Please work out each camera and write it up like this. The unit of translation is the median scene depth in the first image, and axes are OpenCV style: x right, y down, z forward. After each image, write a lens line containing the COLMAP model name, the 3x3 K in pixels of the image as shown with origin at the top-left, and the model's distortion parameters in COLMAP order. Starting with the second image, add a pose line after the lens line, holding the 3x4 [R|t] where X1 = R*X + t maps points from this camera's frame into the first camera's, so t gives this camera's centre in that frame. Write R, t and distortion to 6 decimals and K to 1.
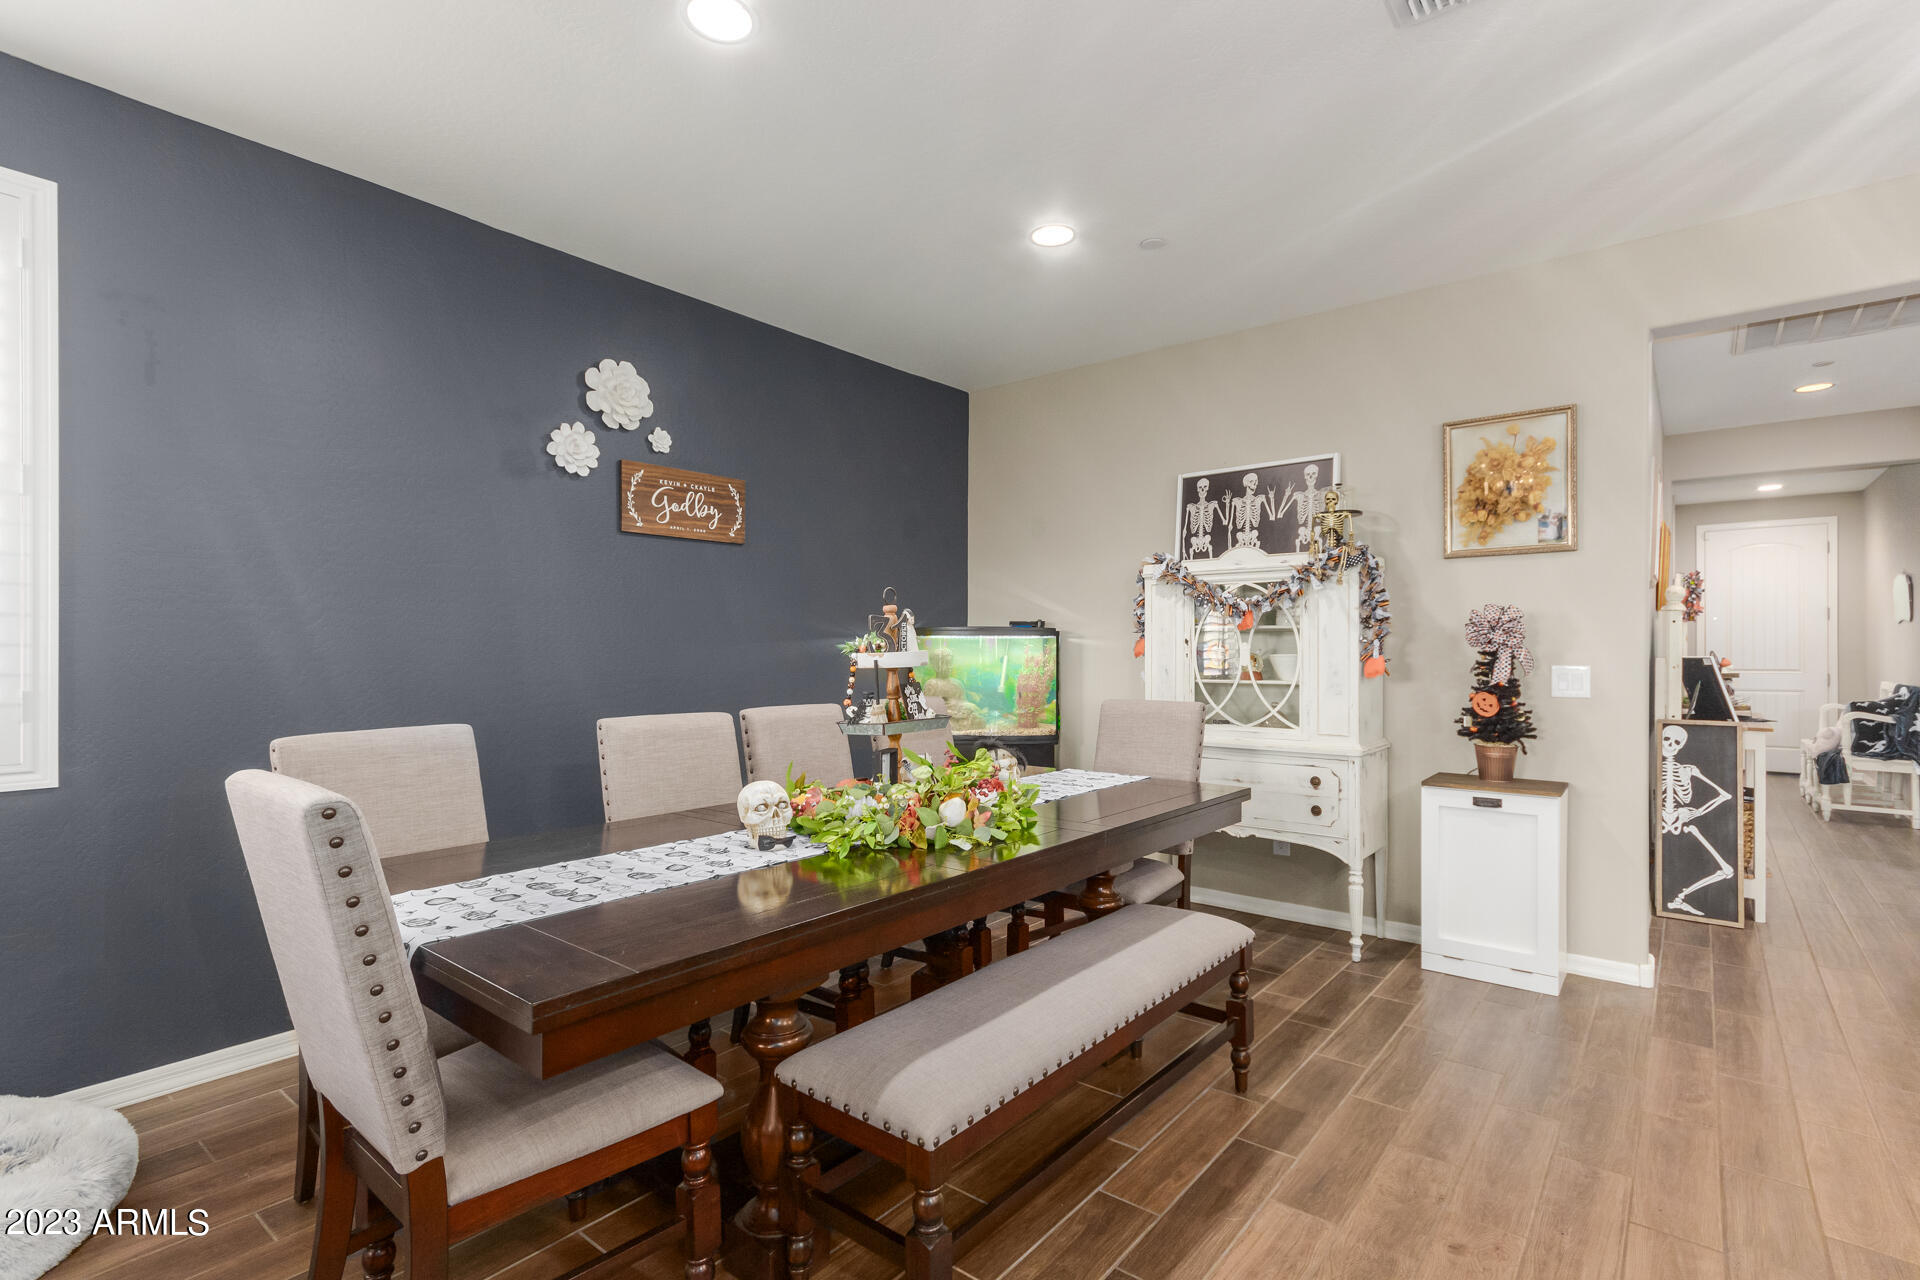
lens RADIAL K [[895.9, 0, 986.3], [0, 895.9, 655.3], [0, 0, 1]] dist [0.004400, 0.001004]
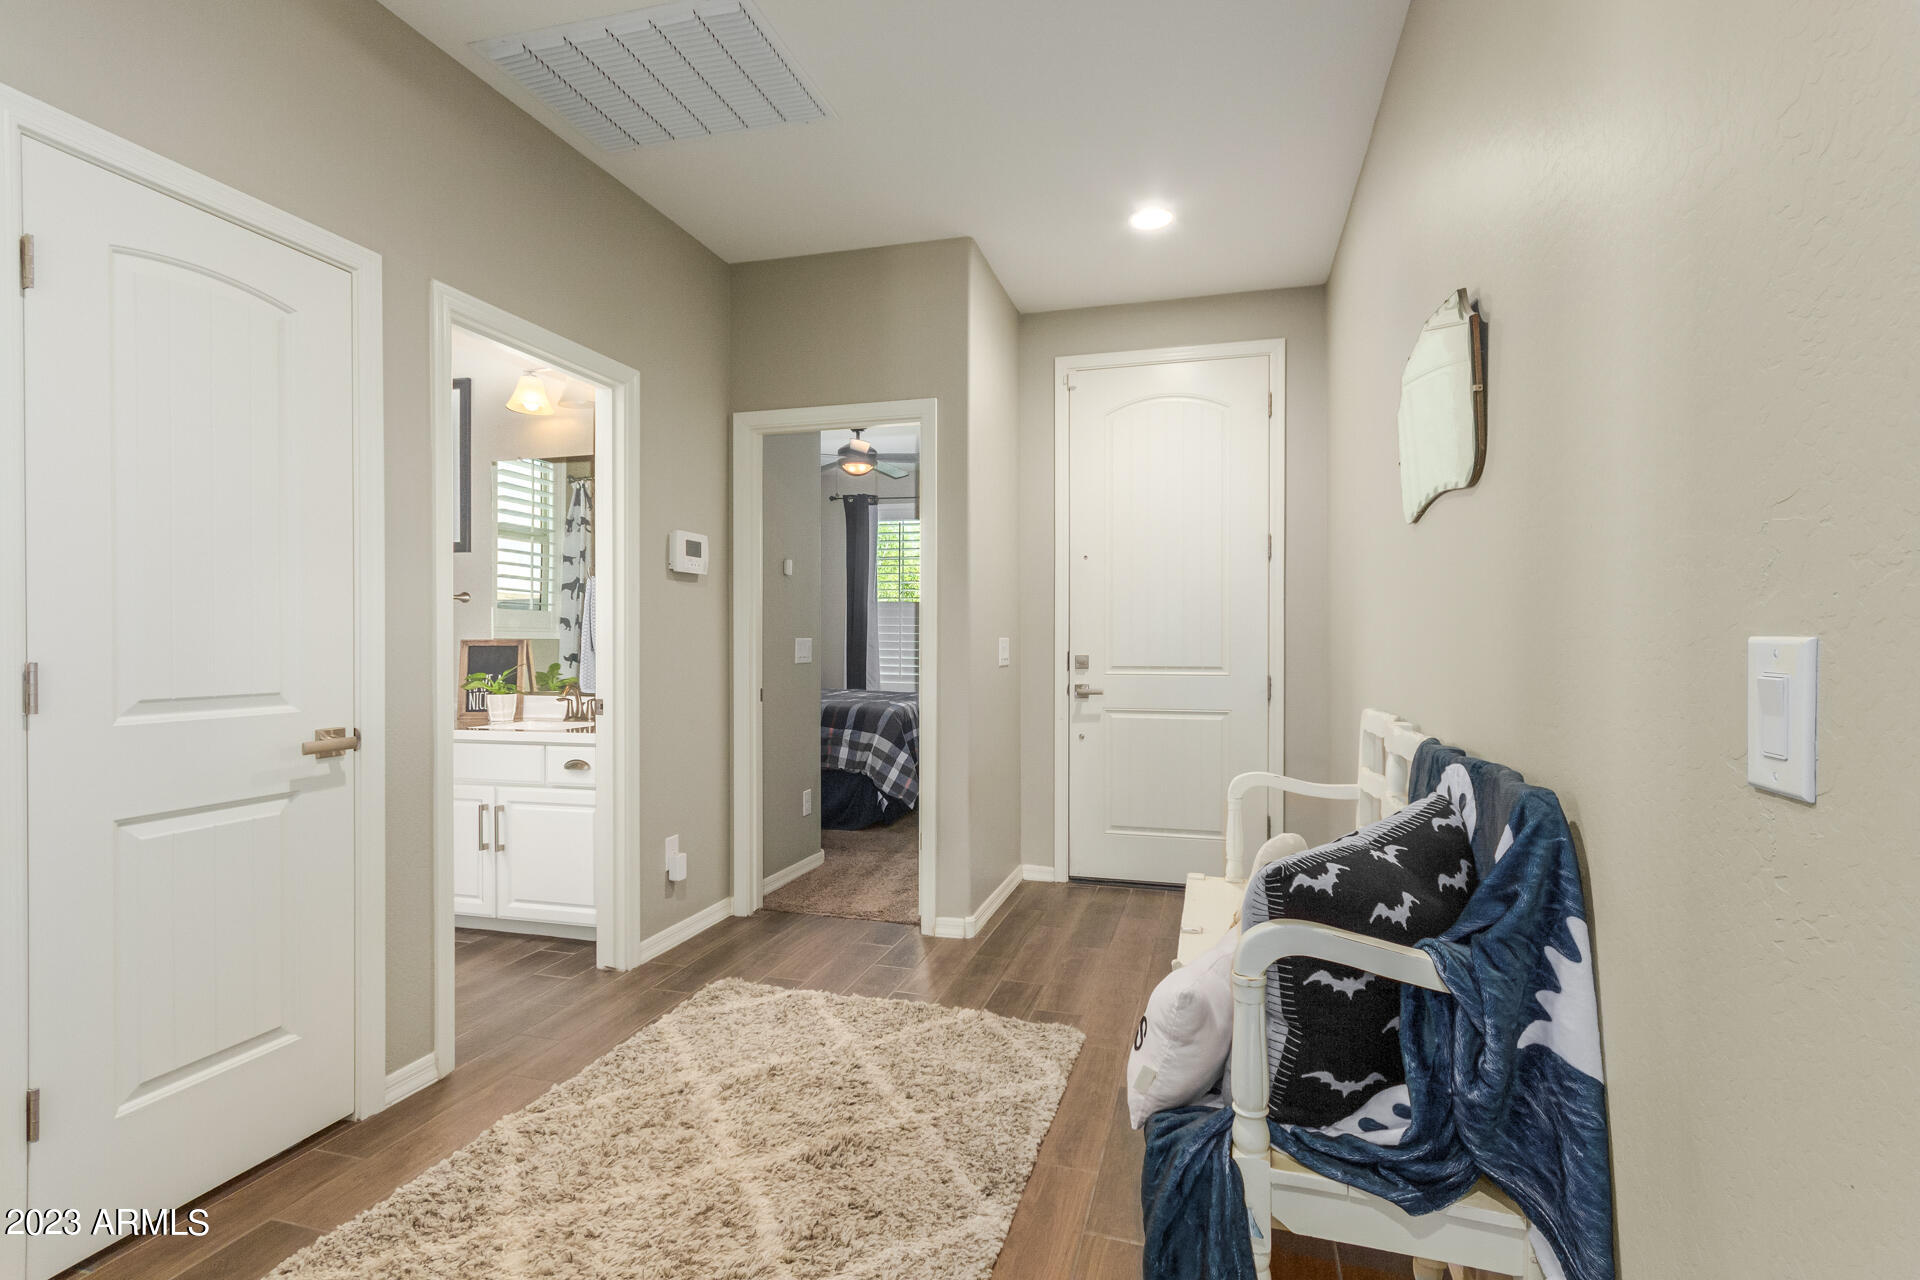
lens RADIAL K [[895.9, 0, 986.3], [0, 895.9, 655.3], [0, 0, 1]] dist [0.004400, 0.001004]
pose [[0.918016, 0.009513, 0.396430, 0.835848], [-0.011998, 0.999921, 0.003789, 0.008686], [-0.396363, -0.008235, 0.918057, 0.856809]]
